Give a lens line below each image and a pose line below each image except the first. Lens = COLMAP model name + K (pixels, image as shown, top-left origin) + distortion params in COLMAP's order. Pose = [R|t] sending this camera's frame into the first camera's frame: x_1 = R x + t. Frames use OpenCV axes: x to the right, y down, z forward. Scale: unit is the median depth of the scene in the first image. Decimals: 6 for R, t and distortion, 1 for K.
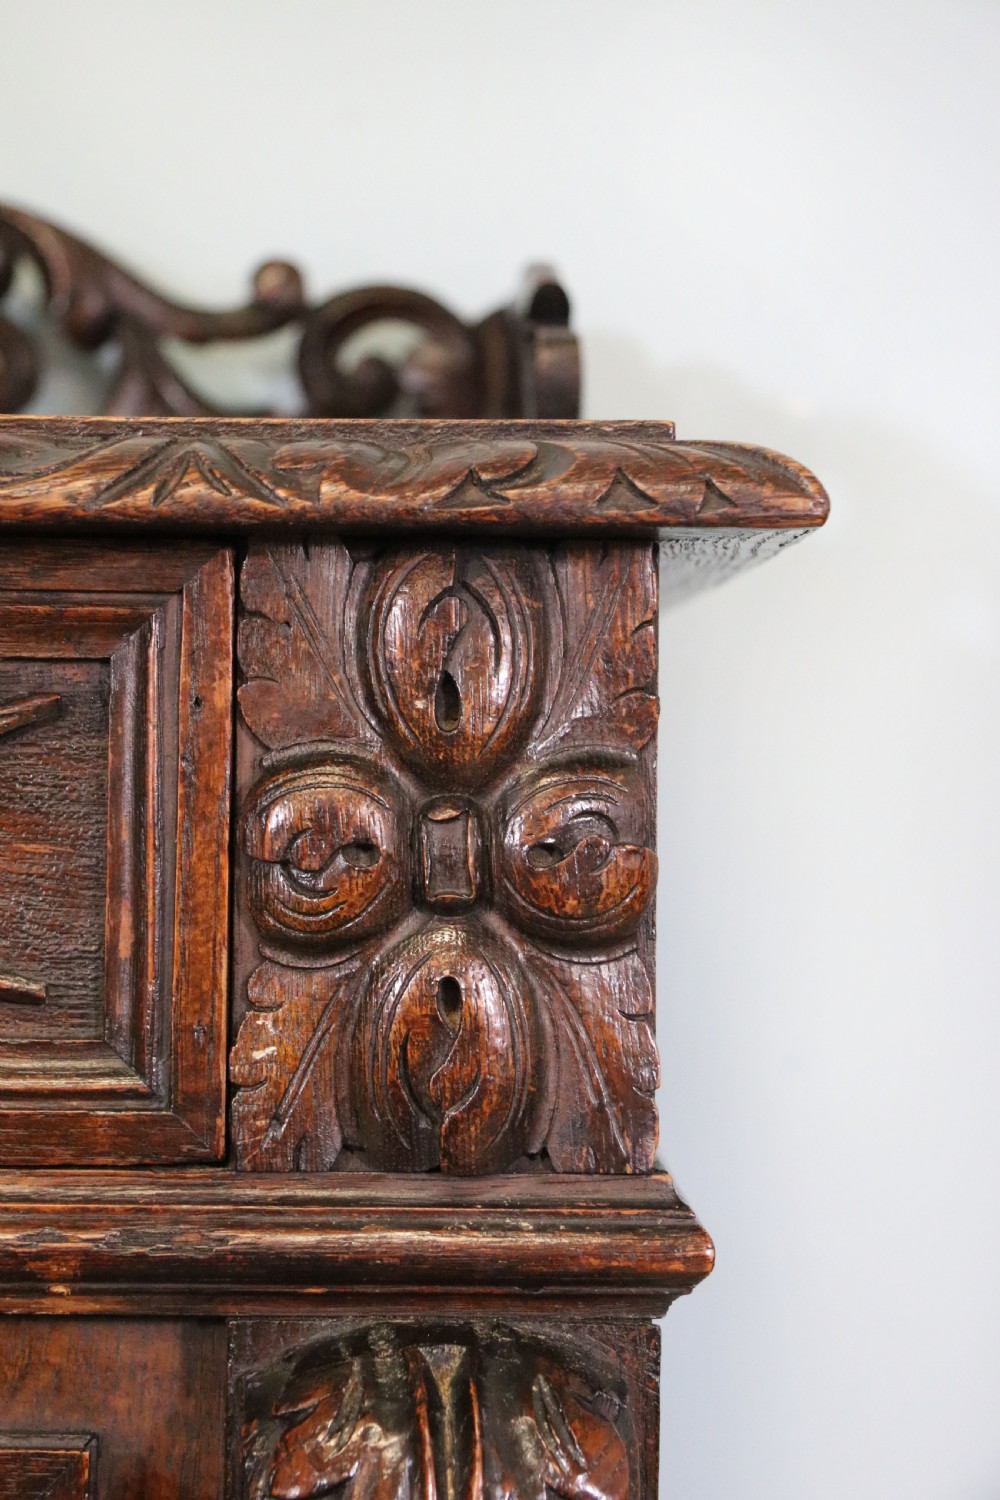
lens RADIAL K [[2854.2, 0, 500.0], [0, 2854.2, 750.0], [0, 0, 1]] dist [0.136362, 0.136990]
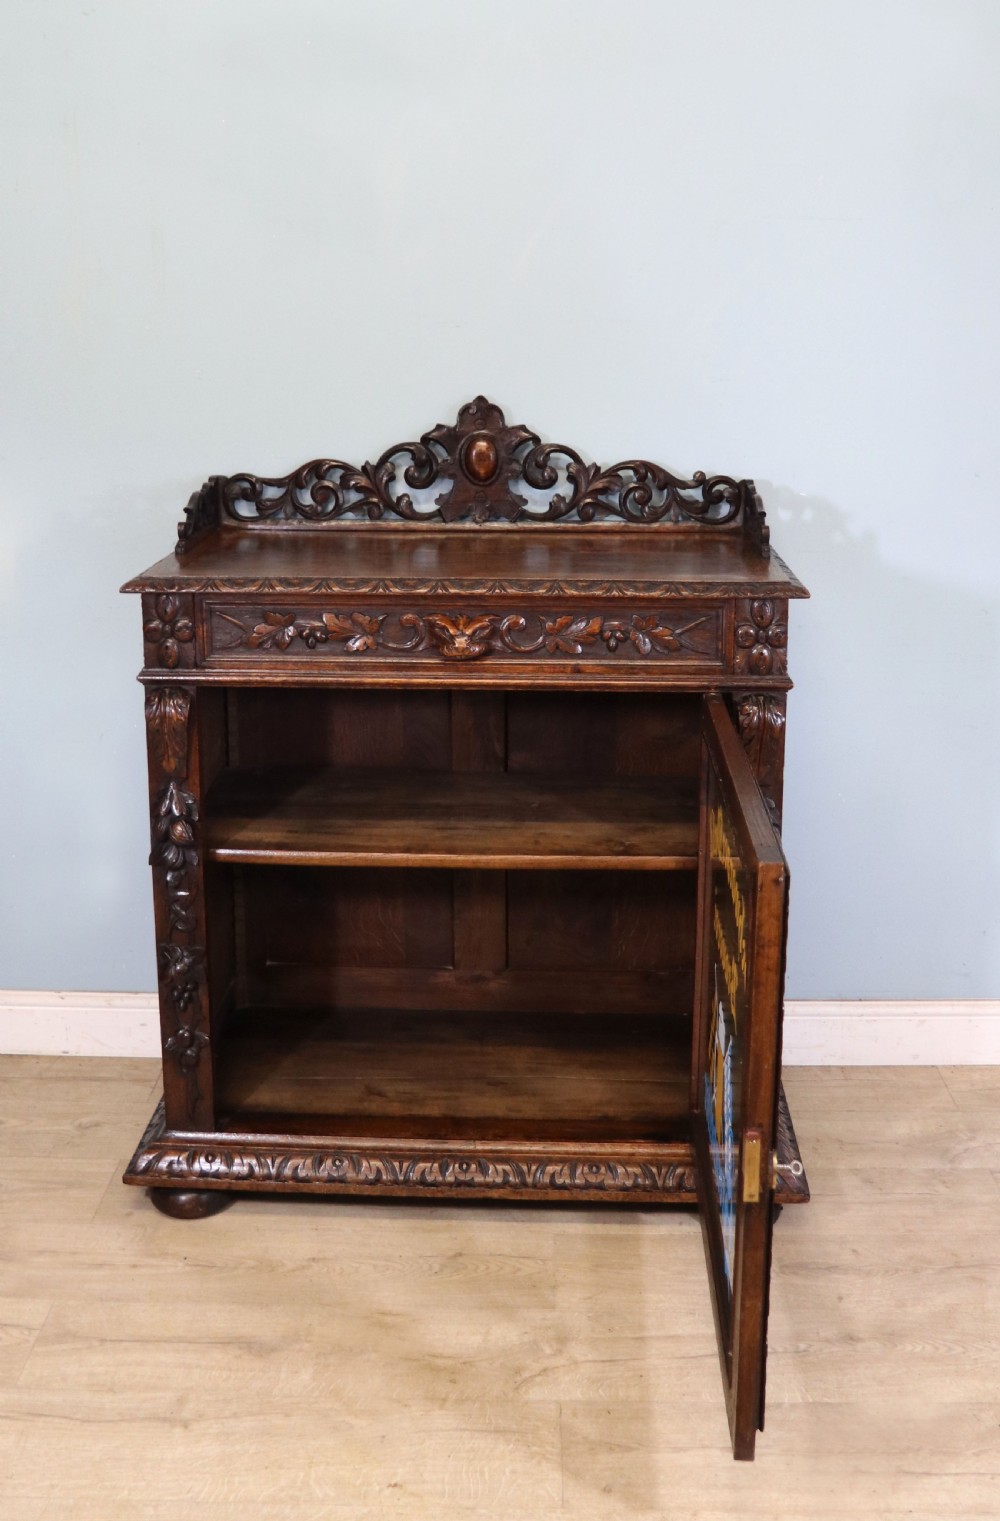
lens RADIAL K [[1675.2, 0, 473.9], [0, 1675.2, 626.8], [0, 0, 1]] dist [-0.113570, 0.036408]
pose [[0.995976, 0.001053, -0.089618, -0.393460], [0.015424, 0.982998, 0.182968, -0.839157], [0.088287, -0.183614, 0.979026, -3.558866]]
